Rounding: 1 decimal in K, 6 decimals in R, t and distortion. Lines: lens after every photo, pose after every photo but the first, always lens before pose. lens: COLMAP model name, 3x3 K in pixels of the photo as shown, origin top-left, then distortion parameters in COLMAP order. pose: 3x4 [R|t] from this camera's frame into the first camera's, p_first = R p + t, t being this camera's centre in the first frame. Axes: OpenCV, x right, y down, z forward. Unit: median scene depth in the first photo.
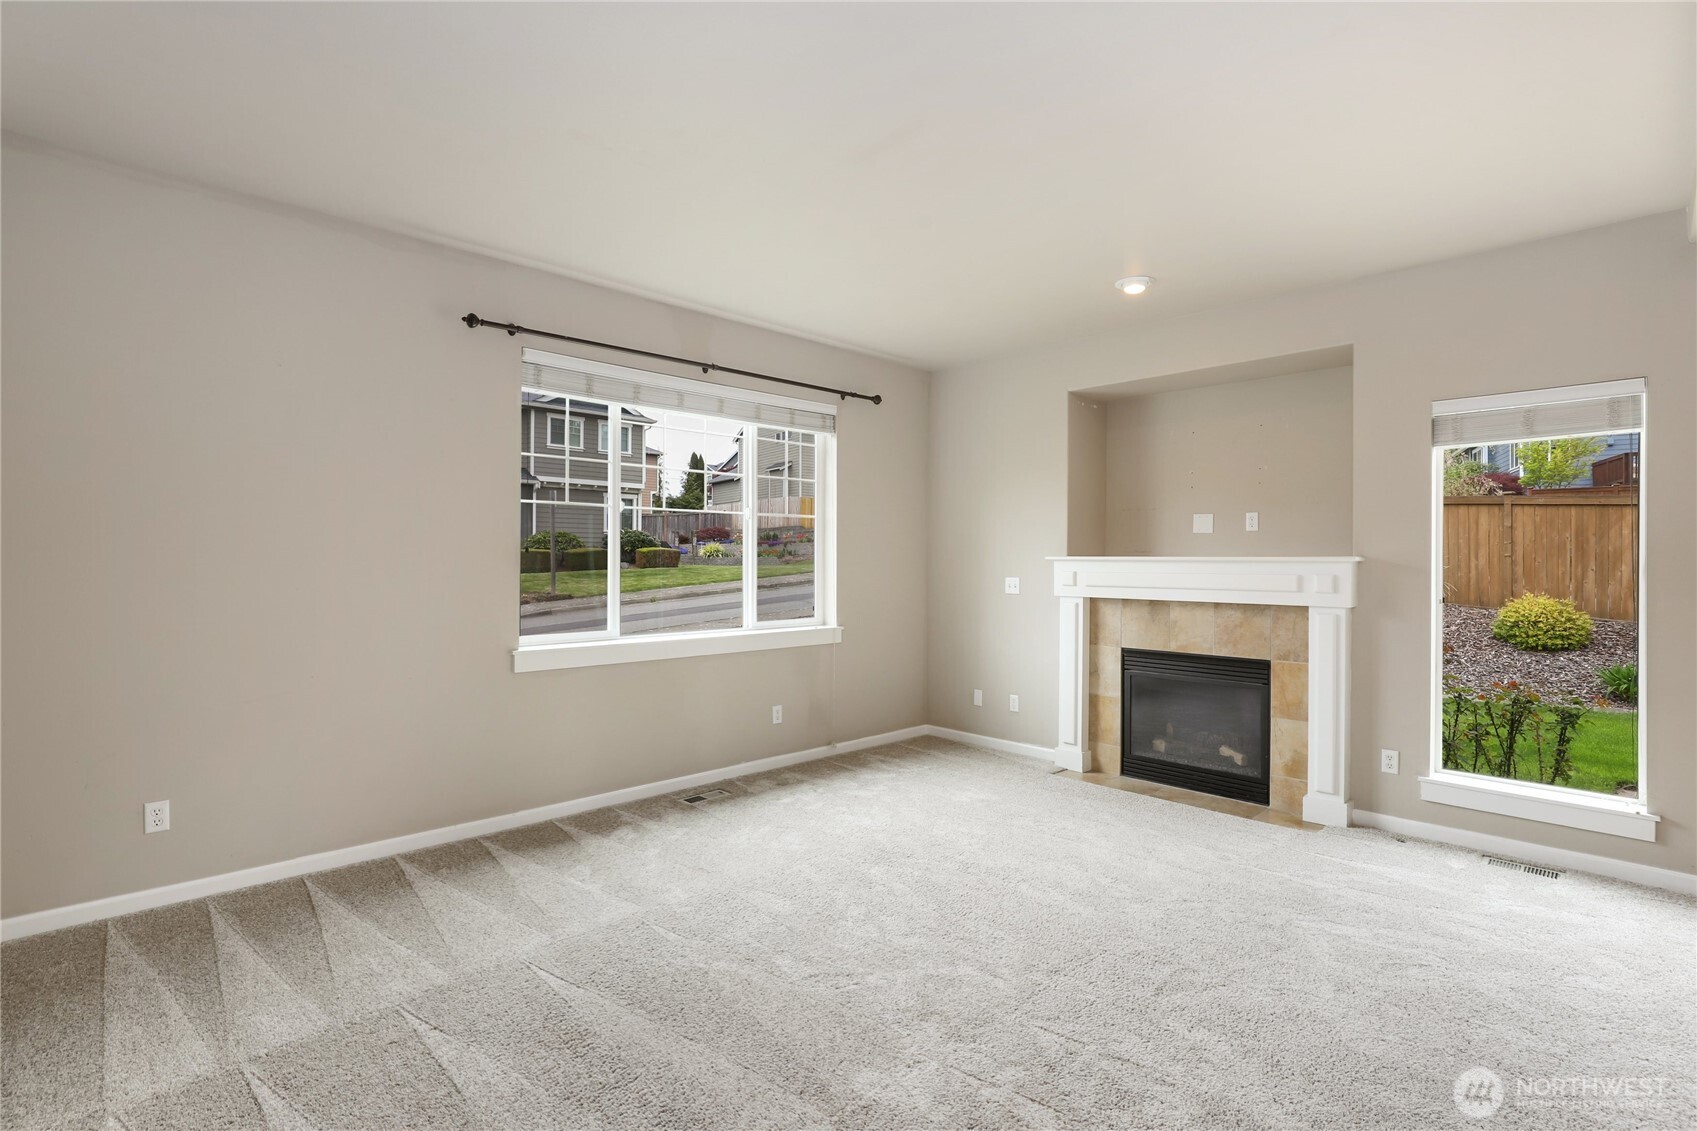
lens RADIAL K [[781.7, 0, 858.3], [0, 781.7, 560.2], [0, 0, 1]] dist [0.001274, 0.002893]
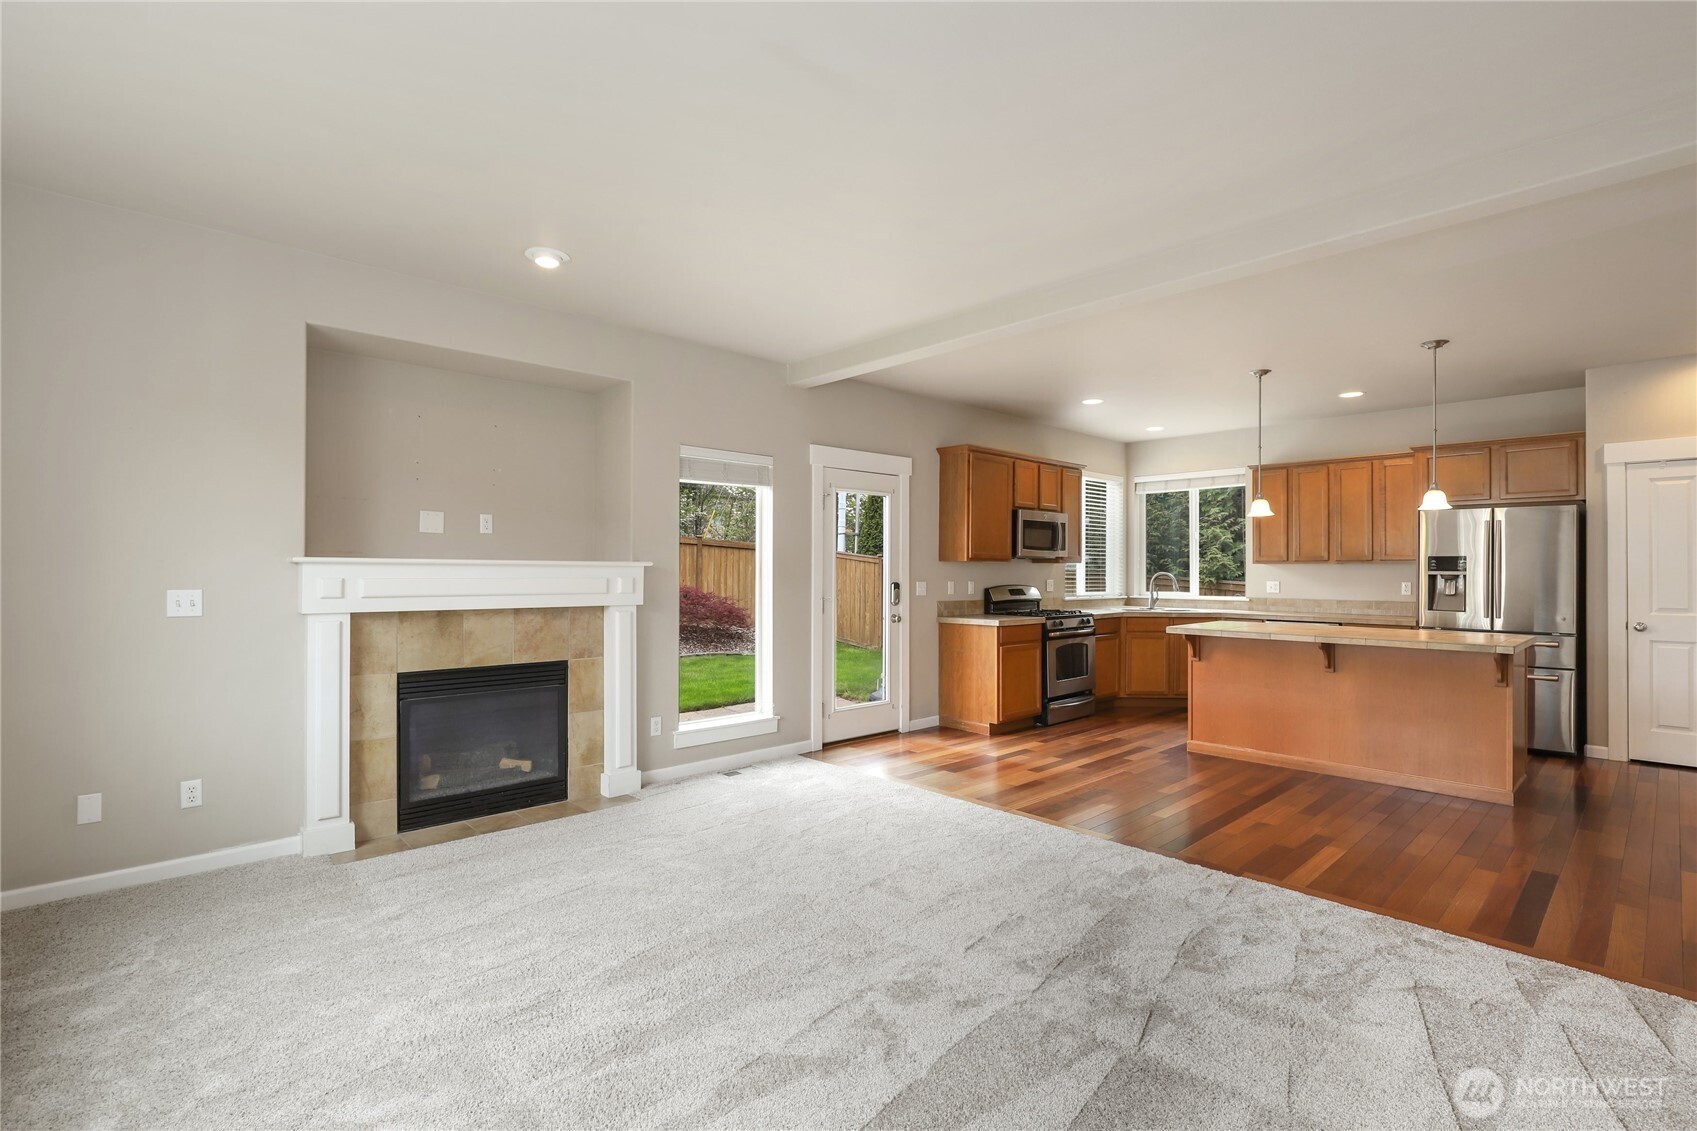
lens RADIAL K [[781.7, 0, 851.1], [0, 781.7, 571.7], [0, 0, 1]] dist [0.001274, 0.002893]
pose [[0.041669, -0.005791, 0.999115, -0.474143], [-0.007071, 0.999956, 0.006090, 0.000687], [-0.999106, -0.007318, 0.041626, 0.547849]]
